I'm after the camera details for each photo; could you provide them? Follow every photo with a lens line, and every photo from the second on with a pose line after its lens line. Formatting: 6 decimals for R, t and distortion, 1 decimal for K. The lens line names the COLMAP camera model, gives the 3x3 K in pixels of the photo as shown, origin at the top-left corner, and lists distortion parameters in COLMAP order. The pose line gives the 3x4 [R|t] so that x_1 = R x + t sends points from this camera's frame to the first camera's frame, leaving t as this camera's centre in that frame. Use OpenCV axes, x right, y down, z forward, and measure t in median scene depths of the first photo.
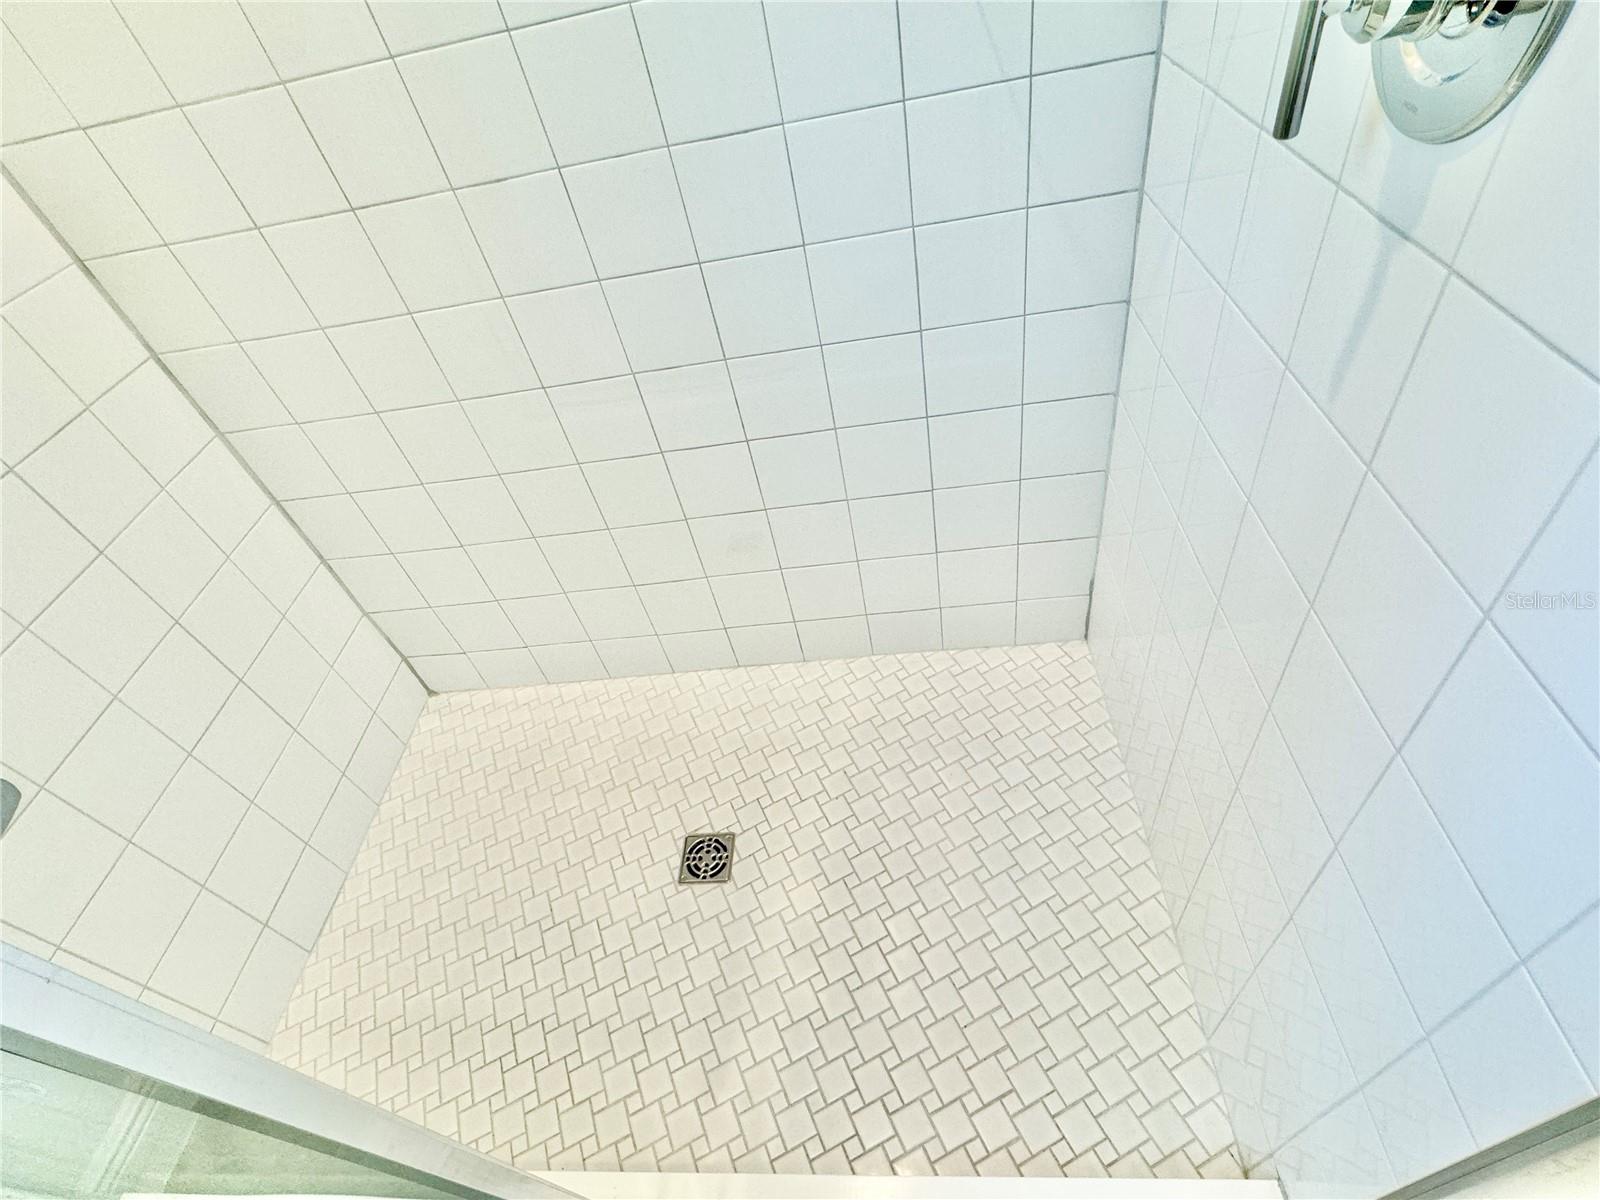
lens RADIAL K [[782.5, 0, 799.5], [0, 782.5, 602.8], [0, 0, 1]] dist [-0.002667, -0.000076]
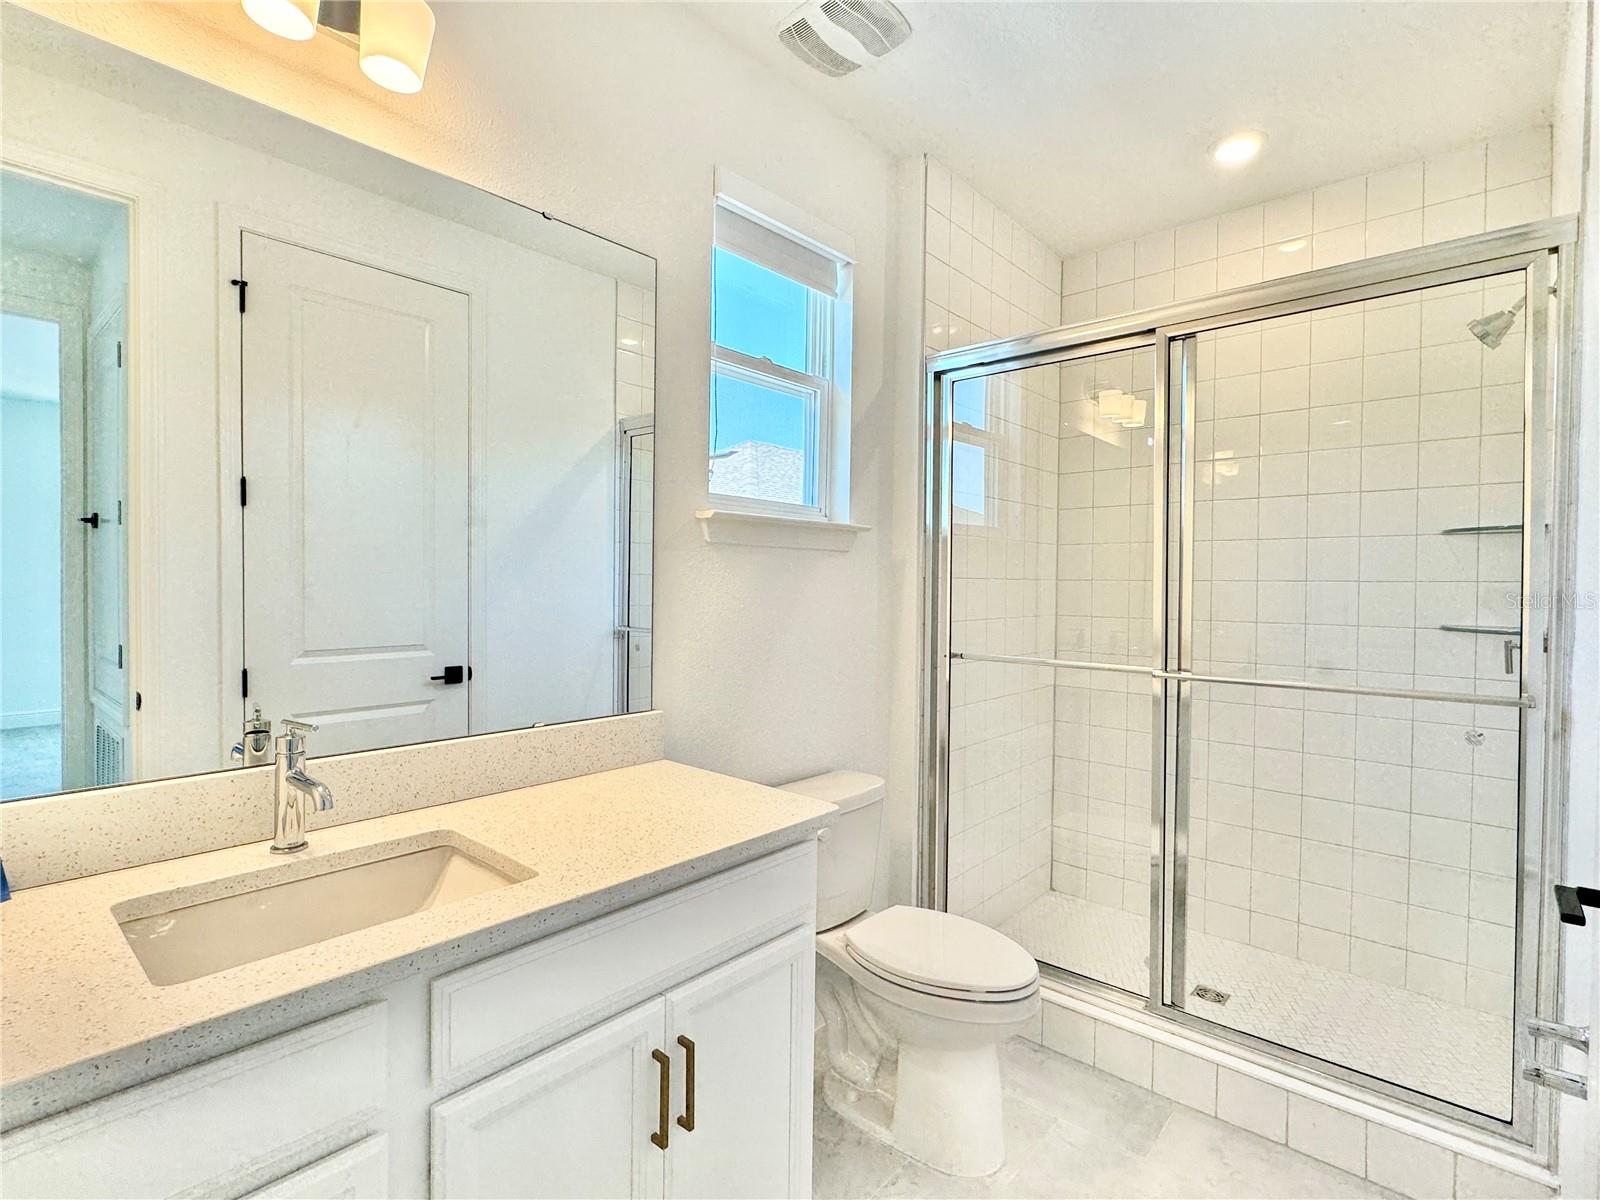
lens RADIAL K [[782.5, 0, 791.6], [0, 782.5, 595.4], [0, 0, 1]] dist [-0.002667, -0.000076]
pose [[0.757683, 0.194519, -0.622960, 0.082512], [-0.554214, 0.695832, -0.456797, 0.993697], [0.344620, 0.691361, 0.635026, -1.023019]]
